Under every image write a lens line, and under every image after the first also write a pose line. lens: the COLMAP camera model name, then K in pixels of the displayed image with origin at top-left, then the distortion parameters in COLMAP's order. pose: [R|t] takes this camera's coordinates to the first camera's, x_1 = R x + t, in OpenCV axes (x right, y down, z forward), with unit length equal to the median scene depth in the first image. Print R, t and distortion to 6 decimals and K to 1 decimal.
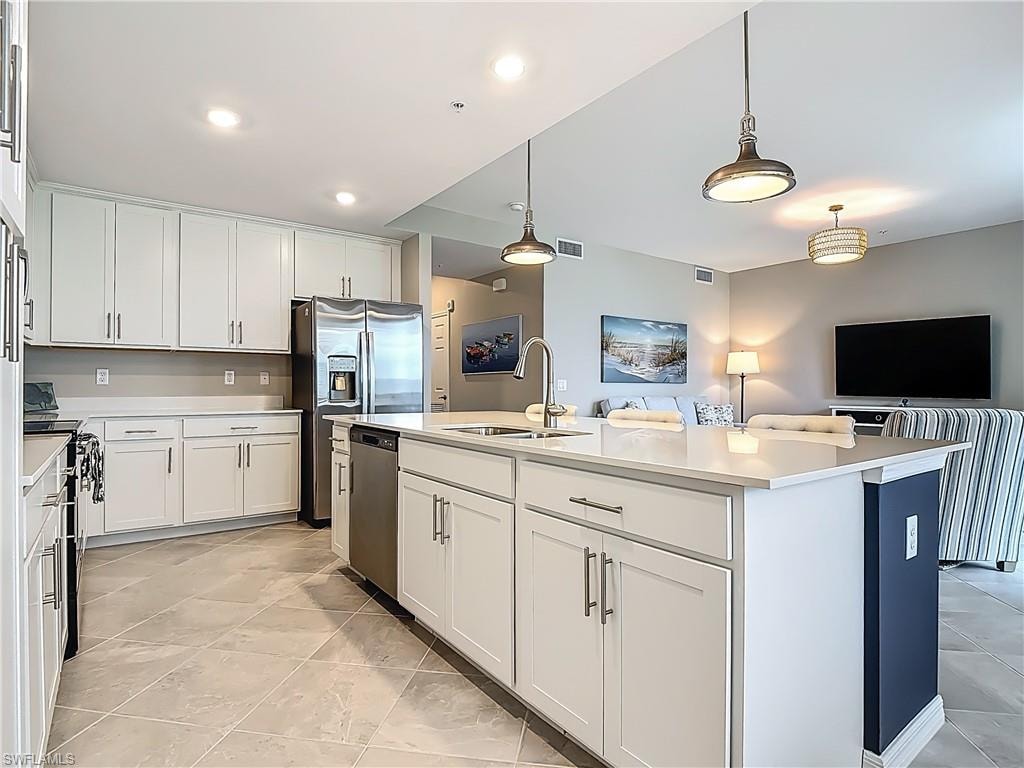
lens RADIAL K [[551.3, 0, 512.2], [0, 551.3, 386.2], [0, 0, 1]] dist [-0.001415, -0.007337]
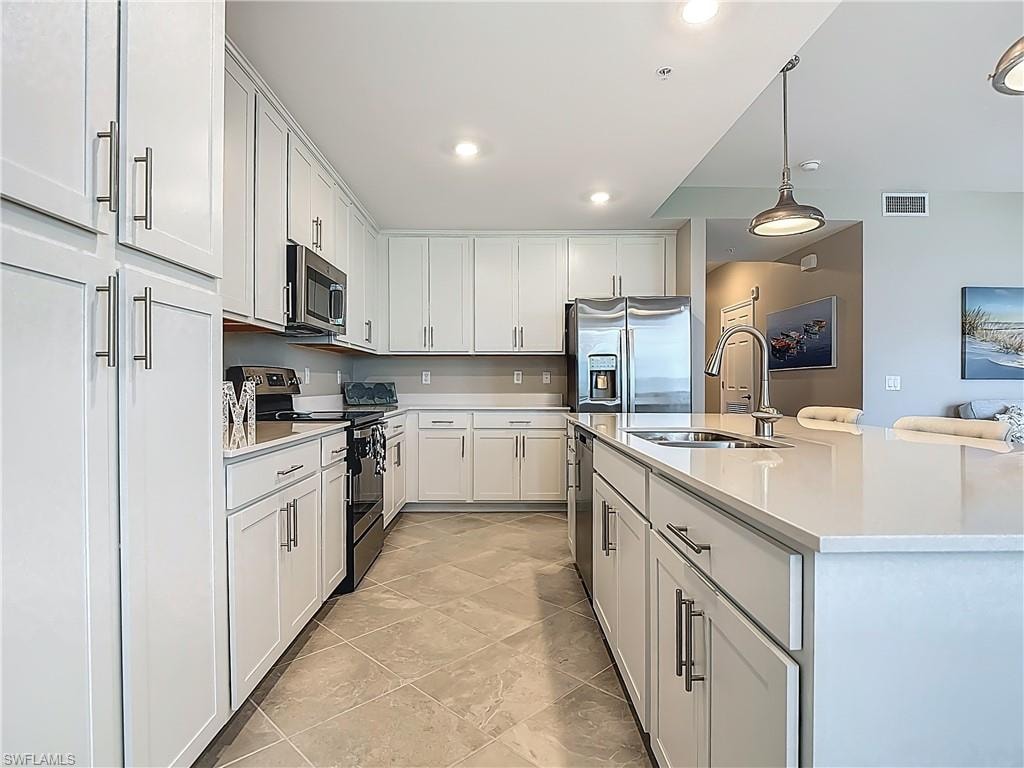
lens RADIAL K [[549.7, 0, 512.3], [0, 549.7, 391.7], [0, 0, 1]] dist [0.025843, -0.031662]
pose [[0.817974, 0.005956, -0.575224, 0.136110], [0.002231, 0.999906, 0.013526, -0.001253], [0.575250, -0.012347, 0.817884, 0.074078]]
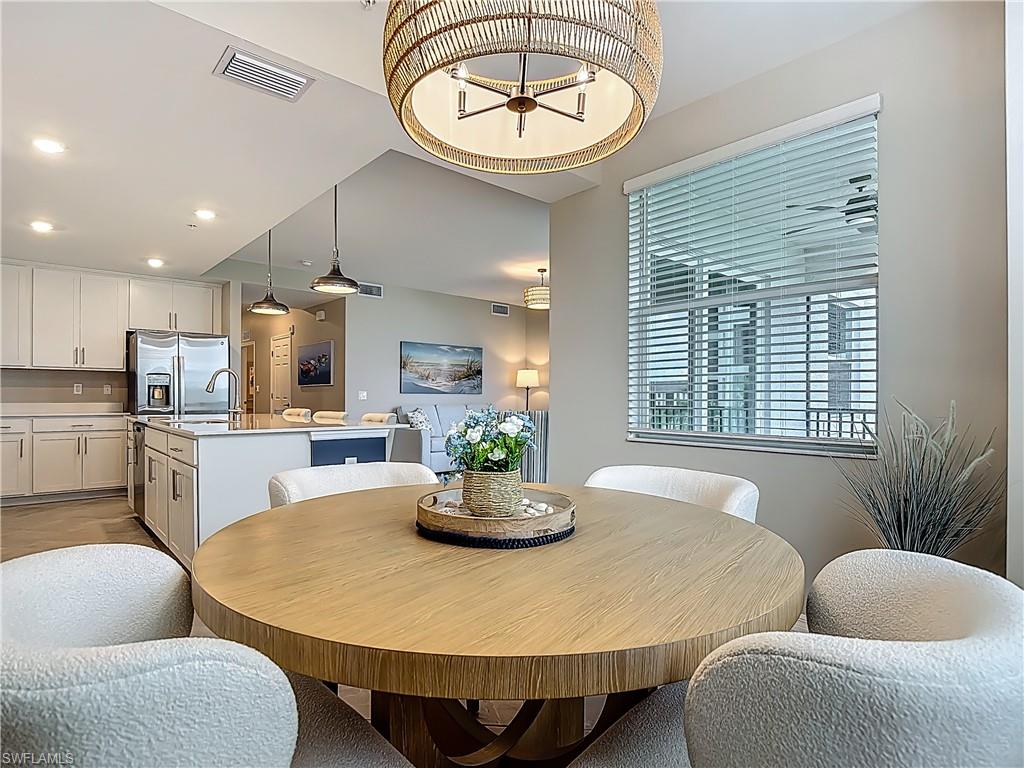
lens RADIAL K [[541.3, 0, 517.8], [0, 541.3, 399.2], [0, 0, 1]] dist [-0.029606, -0.001684]
pose [[0.993038, 0.003548, 0.117744, 0.416316], [-0.004388, 0.999967, 0.006872, -0.004173], [-0.117716, -0.007341, 0.993020, -0.419071]]
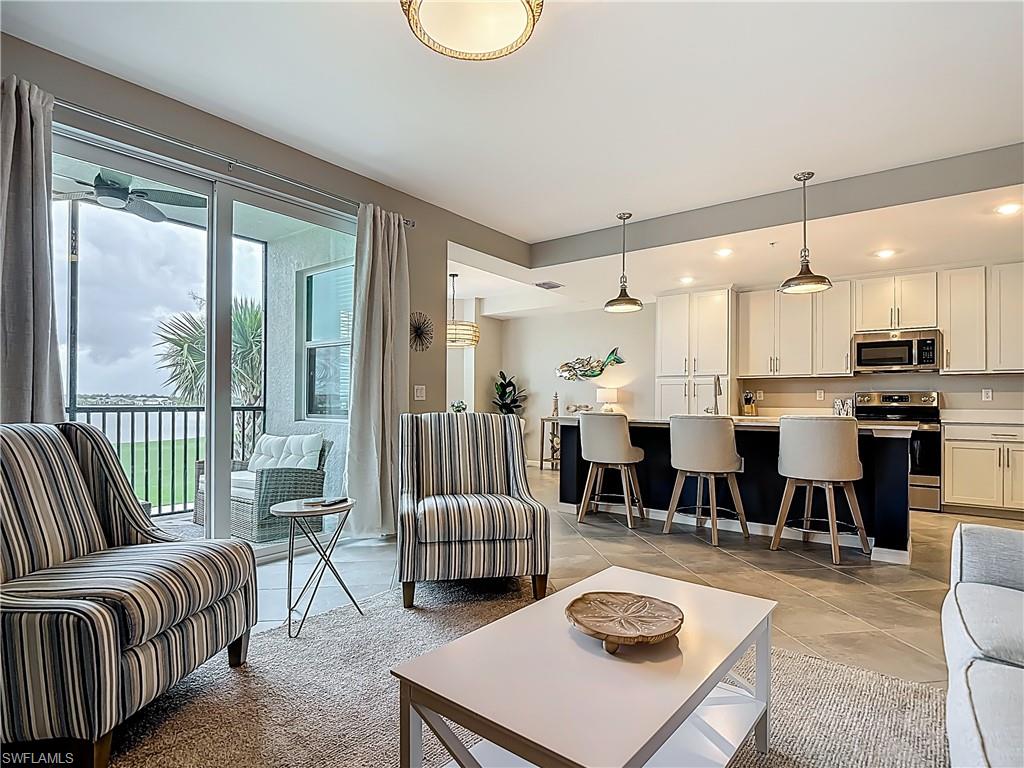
lens RADIAL K [[549.6, 0, 511.2], [0, 549.6, 397.8], [0, 0, 1]] dist [-0.000190, -0.018229]
pose [[-0.966200, -0.010707, -0.257573, 0.733059], [-0.008172, 0.999907, -0.010911, 0.013510], [0.257665, -0.008437, -0.966197, 1.567770]]
